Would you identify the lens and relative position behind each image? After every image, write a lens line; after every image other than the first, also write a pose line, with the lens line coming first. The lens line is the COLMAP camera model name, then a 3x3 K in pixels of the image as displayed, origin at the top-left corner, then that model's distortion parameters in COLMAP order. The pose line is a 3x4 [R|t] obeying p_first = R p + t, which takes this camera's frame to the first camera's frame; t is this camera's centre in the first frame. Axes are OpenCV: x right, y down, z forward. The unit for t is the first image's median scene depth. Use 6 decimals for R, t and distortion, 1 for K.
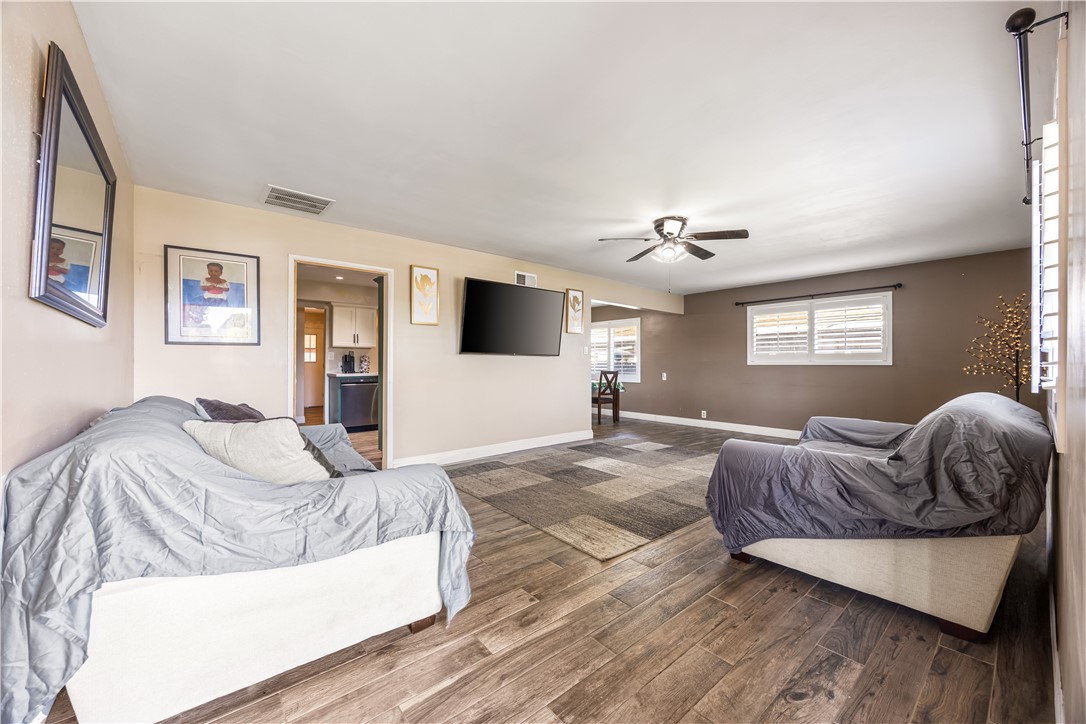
lens RADIAL K [[417.1, 0, 545.5], [0, 417.1, 367.8], [0, 0, 1]] dist [-0.001548, -0.000191]
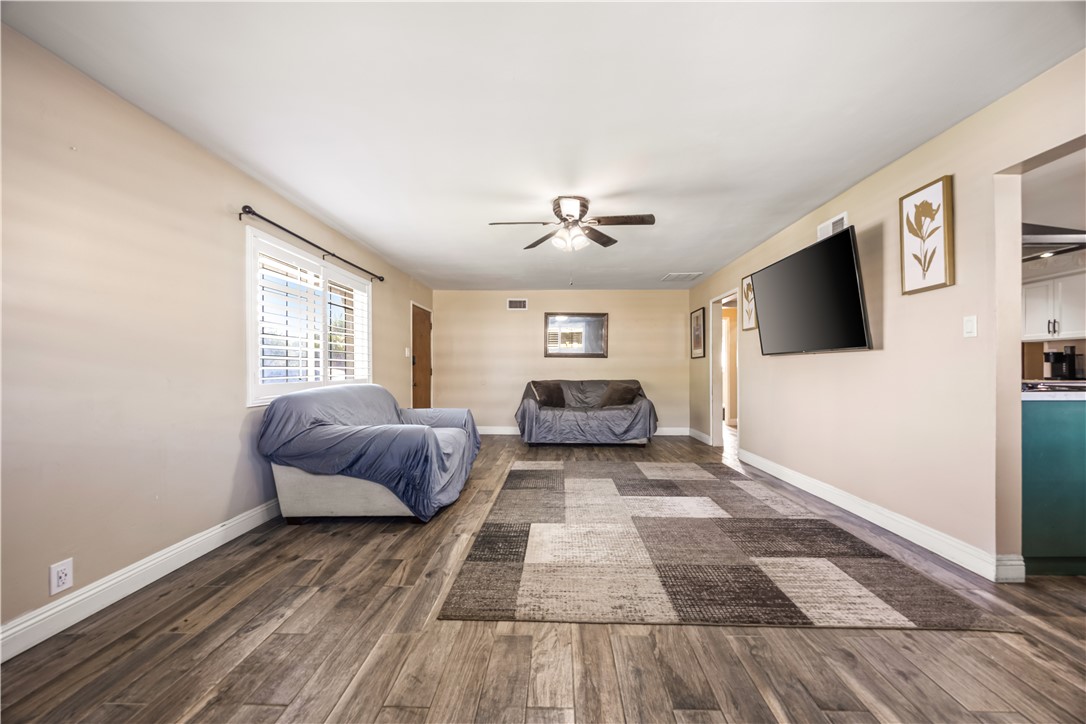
lens RADIAL K [[417.1, 0, 545.5], [0, 417.1, 367.8], [0, 0, 1]] dist [-0.001548, -0.000191]
pose [[-0.667446, -0.004607, -0.744644, 0.754569], [-0.006927, 0.999976, 0.000022, -0.002800], [0.744626, 0.005173, -0.667462, 1.181189]]
